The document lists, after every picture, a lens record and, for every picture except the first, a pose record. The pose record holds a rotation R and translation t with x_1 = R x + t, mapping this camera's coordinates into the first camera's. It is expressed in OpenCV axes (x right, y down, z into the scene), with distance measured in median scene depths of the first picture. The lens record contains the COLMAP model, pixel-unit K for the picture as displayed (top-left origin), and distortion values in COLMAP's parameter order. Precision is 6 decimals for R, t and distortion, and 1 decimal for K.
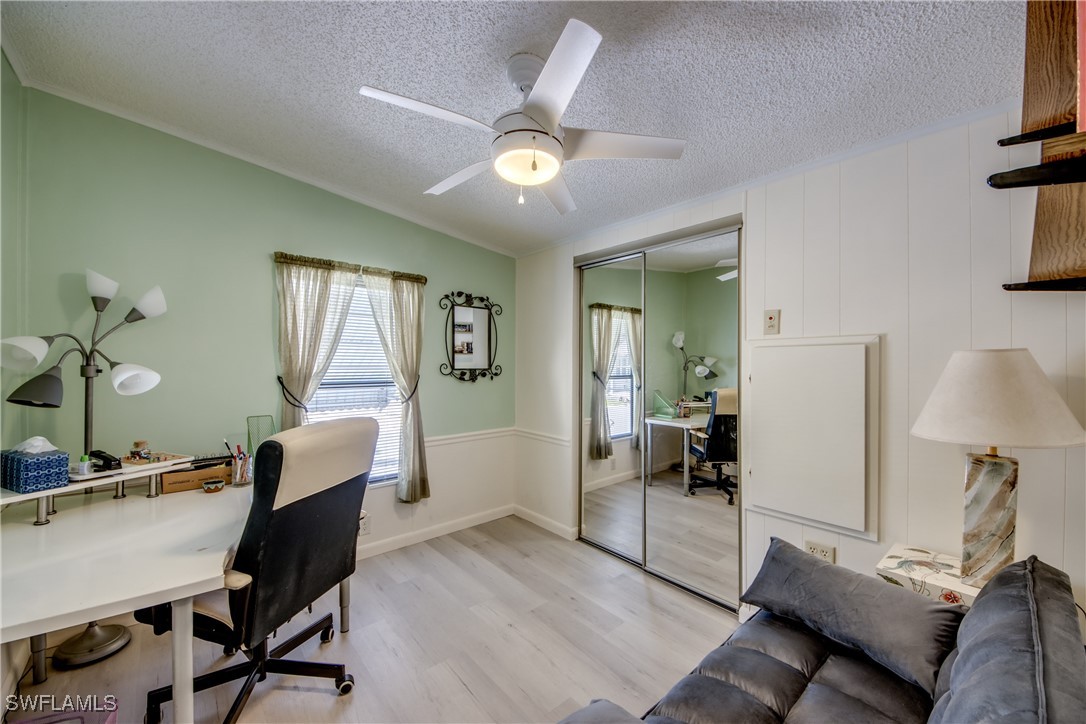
lens RADIAL K [[403.7, 0, 538.4], [0, 403.7, 365.4], [0, 0, 1]] dist [0.015428, -0.013311]
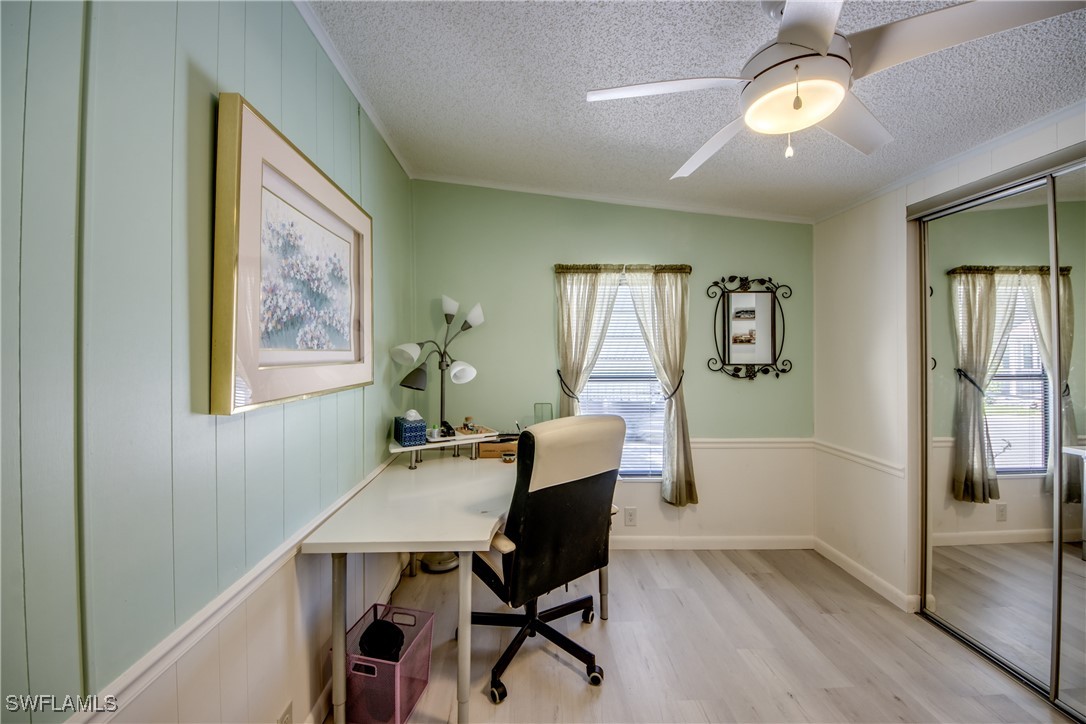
lens RADIAL K [[403.7, 0, 536.4], [0, 403.7, 347.6], [0, 0, 1]] dist [0.015428, -0.013311]
pose [[0.770331, -0.013964, -0.637491, 0.063852], [0.001895, 0.999806, -0.019611, -0.018713], [0.637641, 0.013898, 0.770208, 0.086636]]
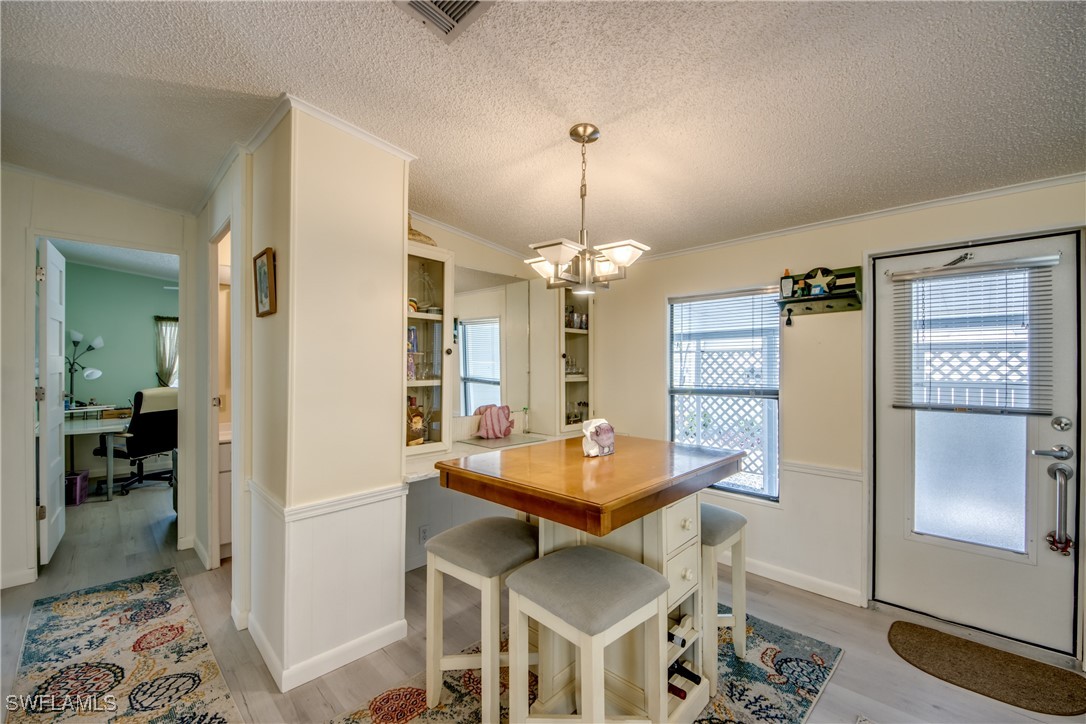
lens RADIAL K [[443.1, 0, 529.1], [0, 443.1, 365.8], [0, 0, 1]] dist [-0.007030, -0.004201]
pose [[0.998640, -0.005414, 0.051858, 1.483892], [0.006116, 0.999892, -0.013386, 0.036120], [-0.051780, 0.013685, 0.998565, -1.745394]]
